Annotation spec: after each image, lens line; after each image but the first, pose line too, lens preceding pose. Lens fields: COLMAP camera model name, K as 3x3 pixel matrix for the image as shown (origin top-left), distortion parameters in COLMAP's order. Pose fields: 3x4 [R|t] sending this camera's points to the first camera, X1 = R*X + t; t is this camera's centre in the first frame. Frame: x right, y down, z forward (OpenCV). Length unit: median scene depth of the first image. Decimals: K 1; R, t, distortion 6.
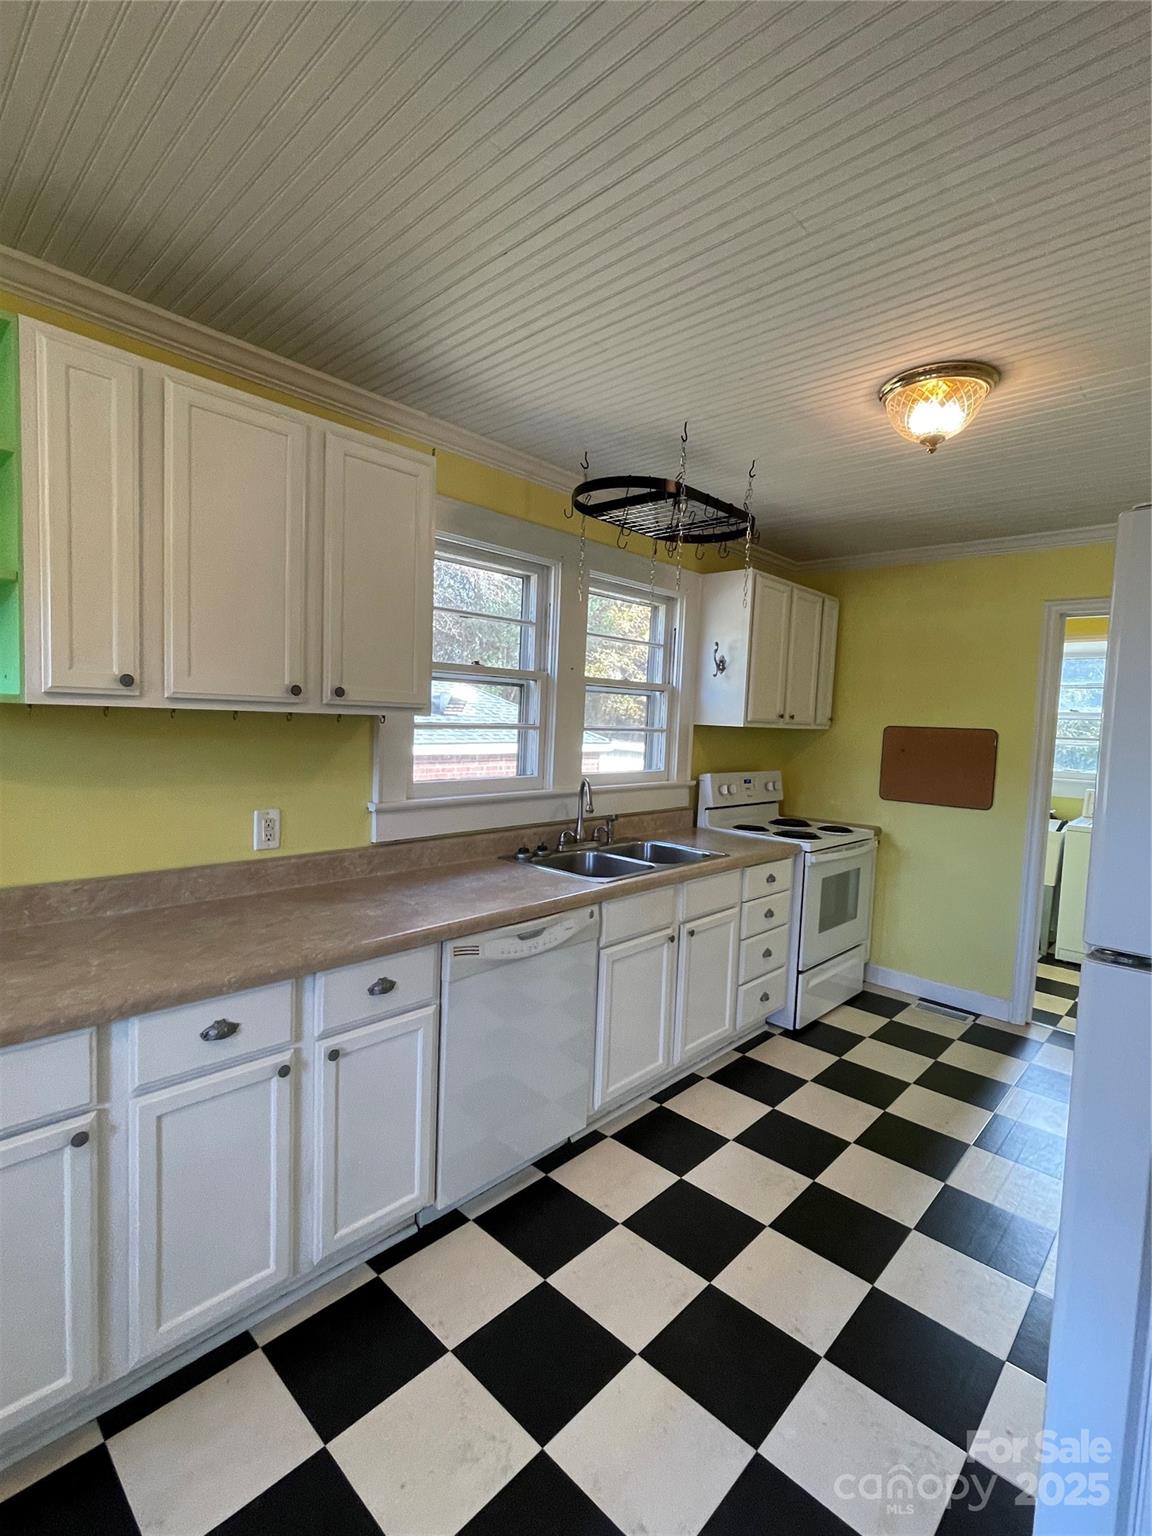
lens RADIAL K [[721.3, 0, 572.8], [0, 721.3, 762.0], [0, 0, 1]] dist [-0.000407, 0.000906]
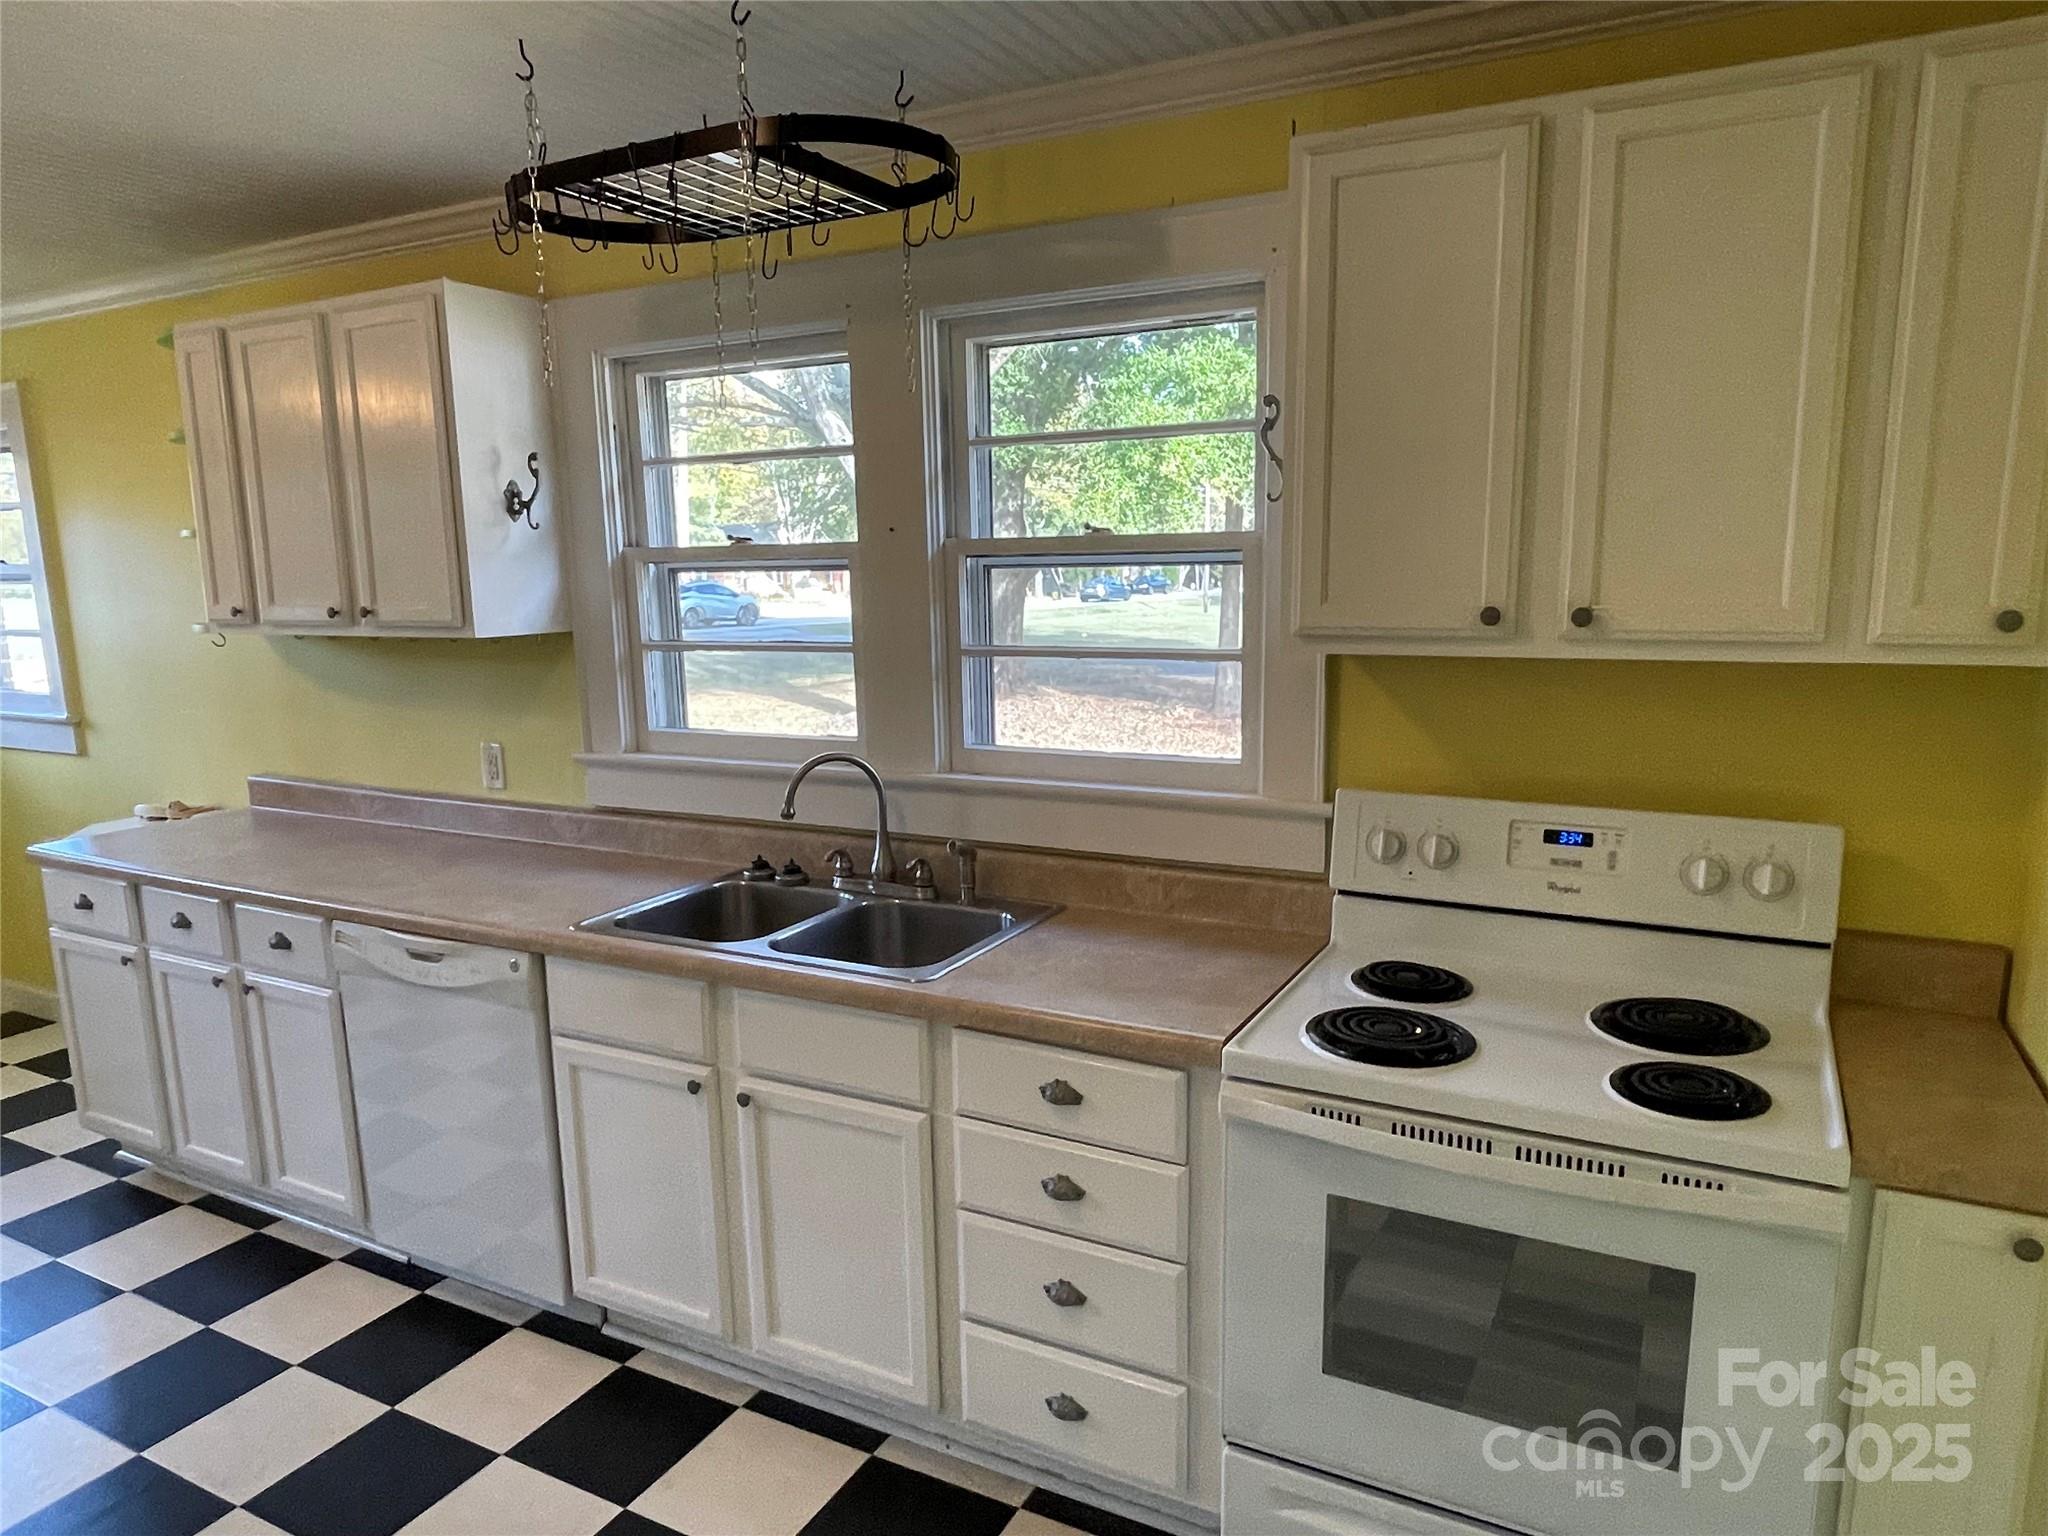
lens RADIAL K [[1225.6, 0, 1026.5], [0, 1225.6, 805.2], [0, 0, 1]] dist [-0.034435, 0.000113]
pose [[0.312333, 0.129890, -0.941051, 0.943046], [-0.045263, 0.991518, 0.121833, -0.054363], [0.948894, 0.004543, 0.315563, 0.936118]]
